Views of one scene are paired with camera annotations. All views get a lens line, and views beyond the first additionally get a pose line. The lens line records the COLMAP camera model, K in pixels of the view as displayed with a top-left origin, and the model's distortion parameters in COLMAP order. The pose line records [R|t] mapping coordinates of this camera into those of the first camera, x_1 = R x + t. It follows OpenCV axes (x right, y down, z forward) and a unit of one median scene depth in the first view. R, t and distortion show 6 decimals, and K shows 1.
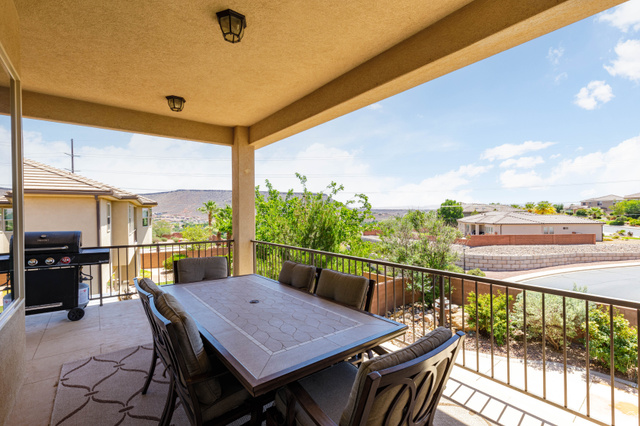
lens RADIAL K [[285.8, 0, 321.3], [0, 285.8, 214.0], [0, 0, 1]] dist [0.007663, -0.000770]
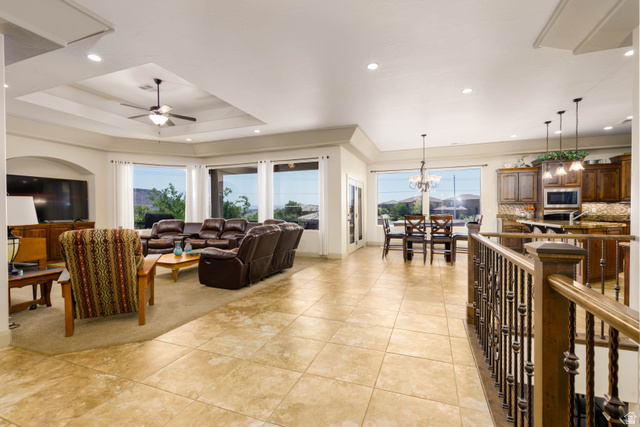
lens RADIAL K [[285.8, 0, 319.9], [0, 285.8, 214.1], [0, 0, 1]] dist [0.007663, -0.000770]
pose [[0.864676, -0.000257, 0.502330, -0.248668], [-0.000088, 1.000000, 0.000662, 0.019535], [-0.502330, -0.000616, 0.864676, -0.439342]]
